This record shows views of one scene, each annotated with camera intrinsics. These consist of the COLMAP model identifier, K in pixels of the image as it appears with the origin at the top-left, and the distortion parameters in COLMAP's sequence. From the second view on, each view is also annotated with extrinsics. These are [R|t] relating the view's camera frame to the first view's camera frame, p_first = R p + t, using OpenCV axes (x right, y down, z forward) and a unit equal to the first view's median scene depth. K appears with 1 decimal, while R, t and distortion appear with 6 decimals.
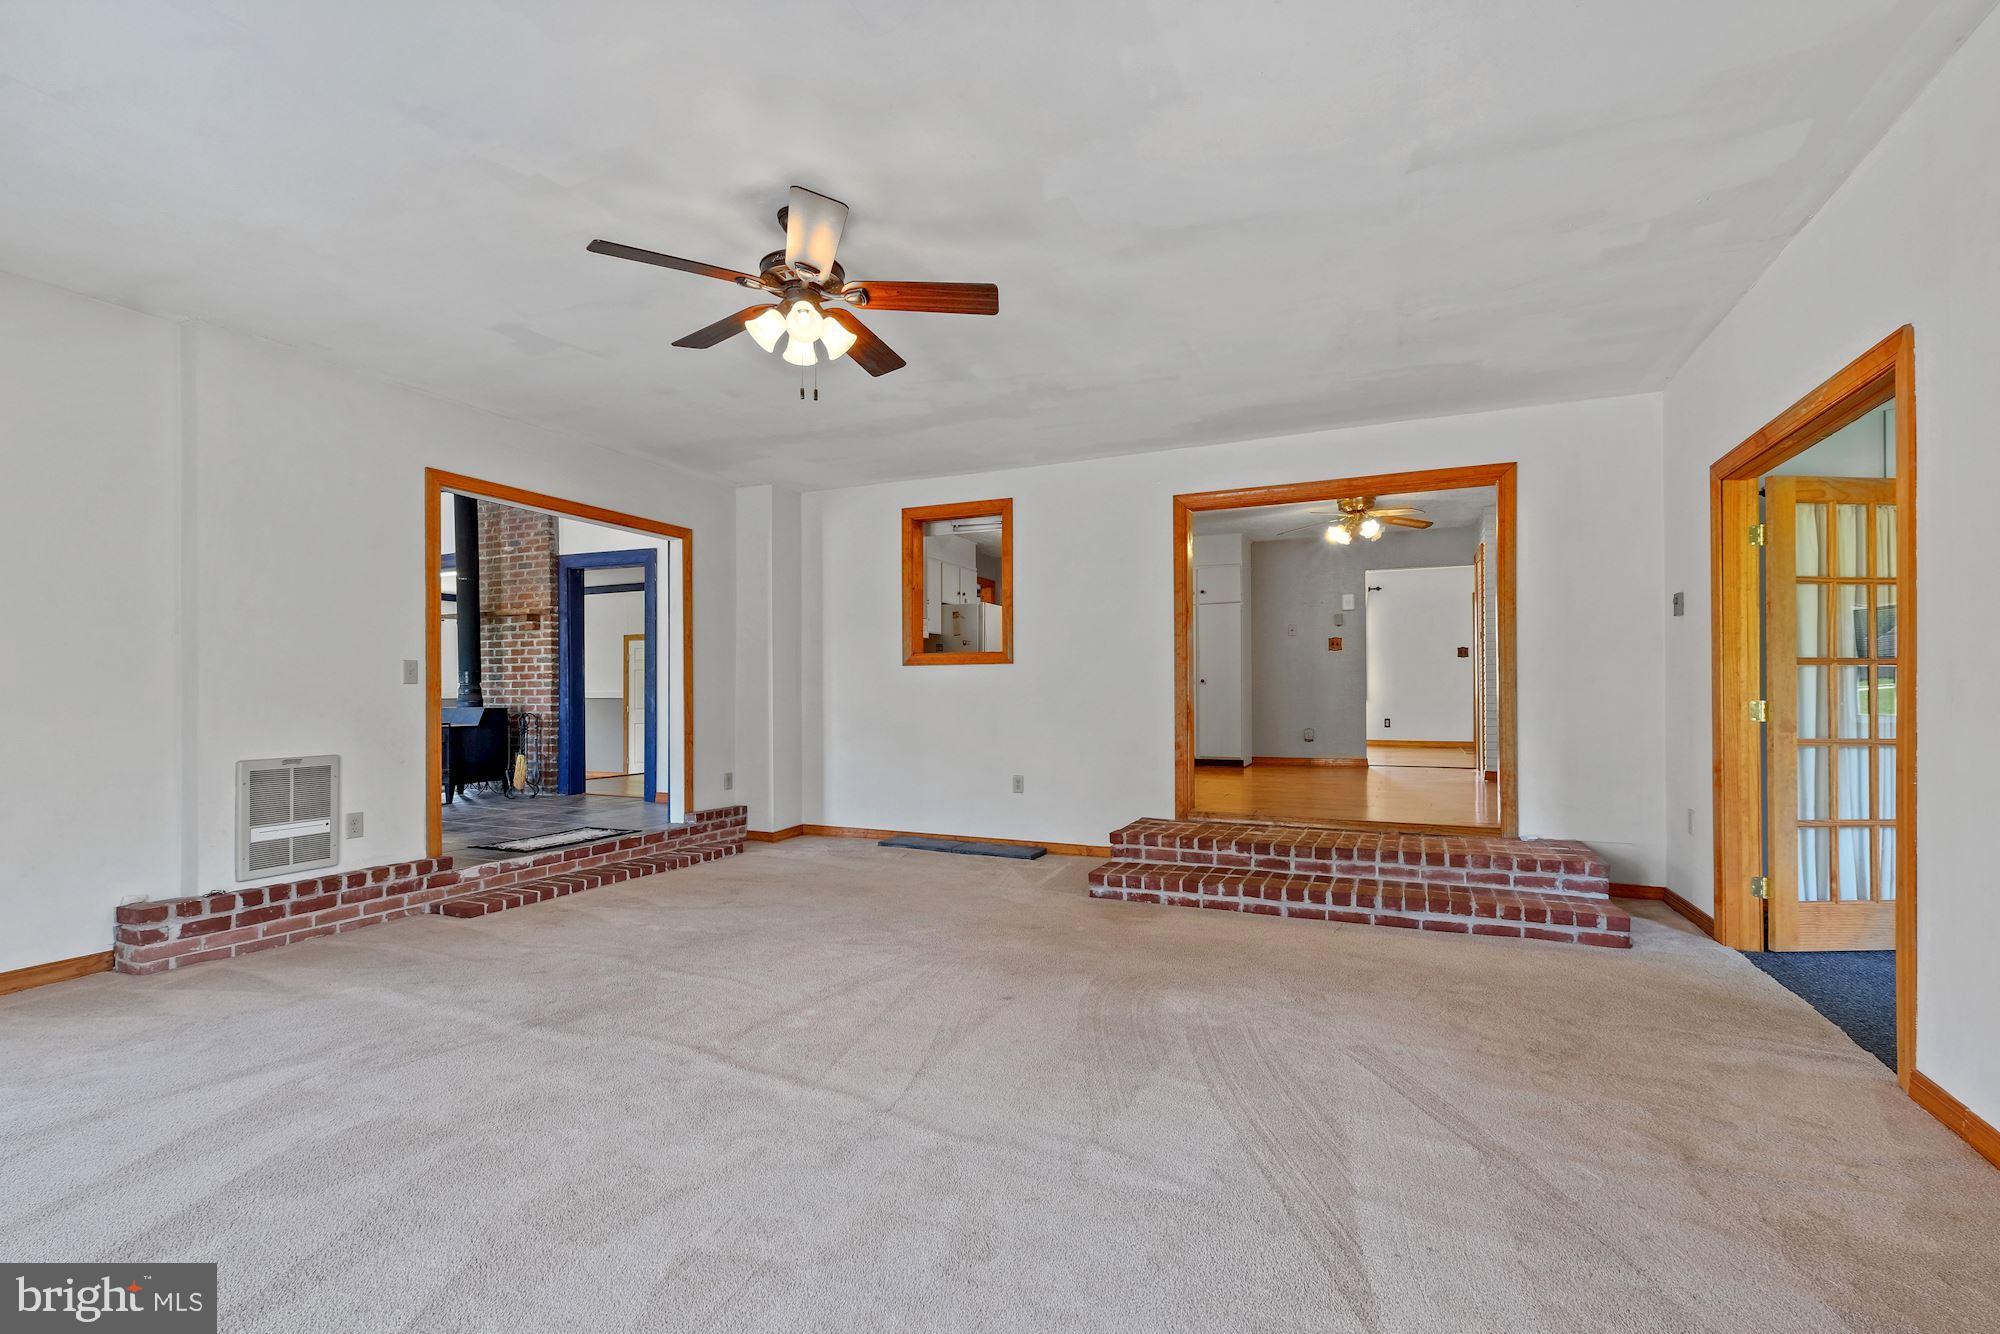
lens RADIAL K [[884.1, 0, 1004.6], [0, 884.1, 678.8], [0, 0, 1]] dist [0.002906, 0.000435]
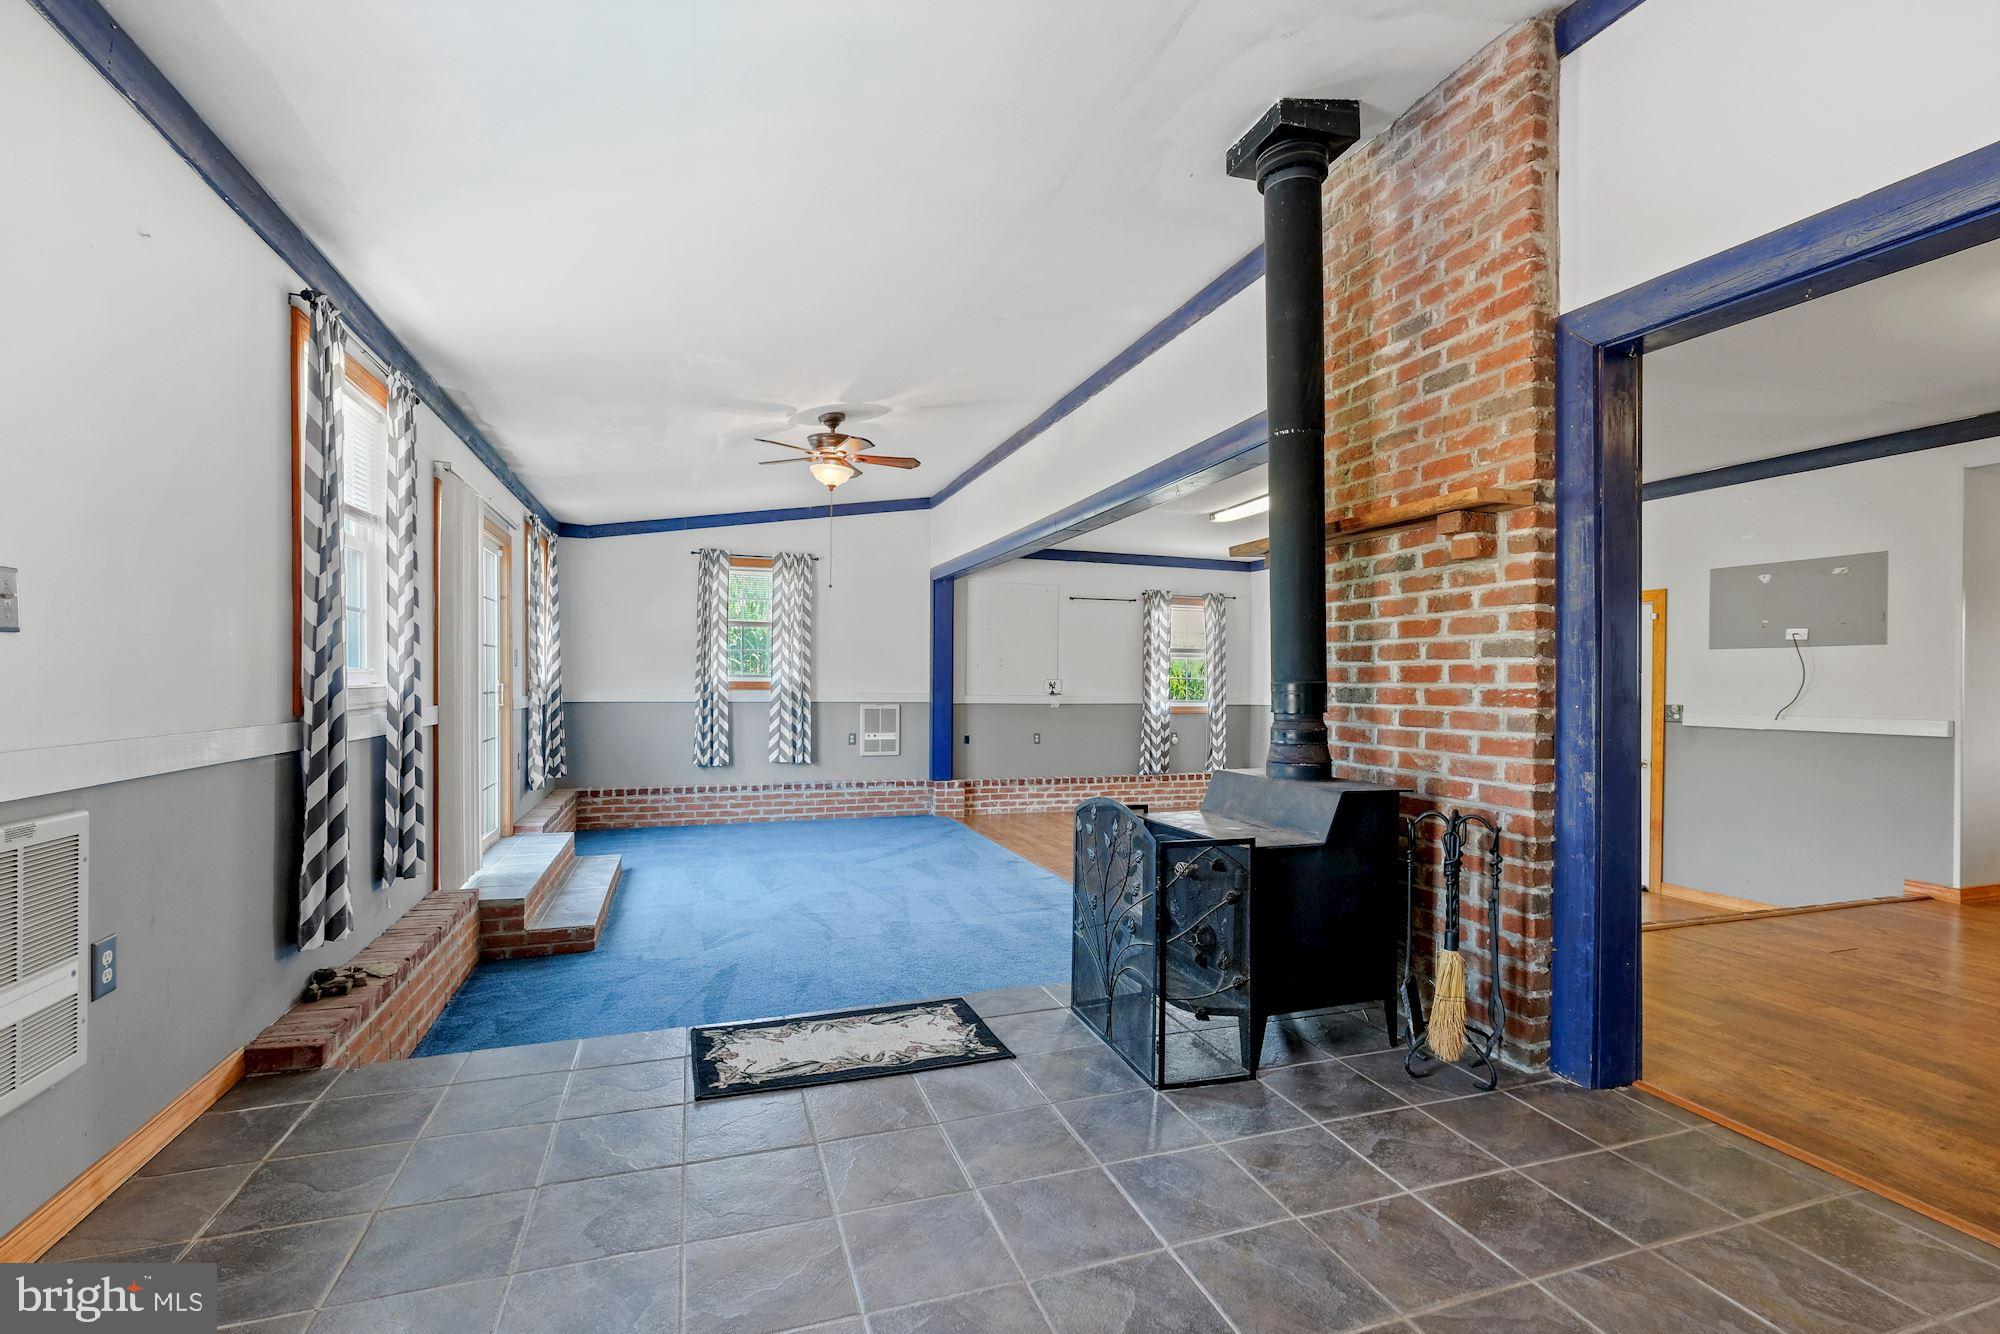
lens RADIAL K [[884.1, 0, 1004.6], [0, 884.1, 678.8], [0, 0, 1]] dist [0.002906, 0.000435]
pose [[0.687212, 0.010833, -0.726376, -0.410114], [-0.005155, 0.999936, 0.010036, -0.012415], [0.726439, -0.003152, 0.687224, 0.639565]]
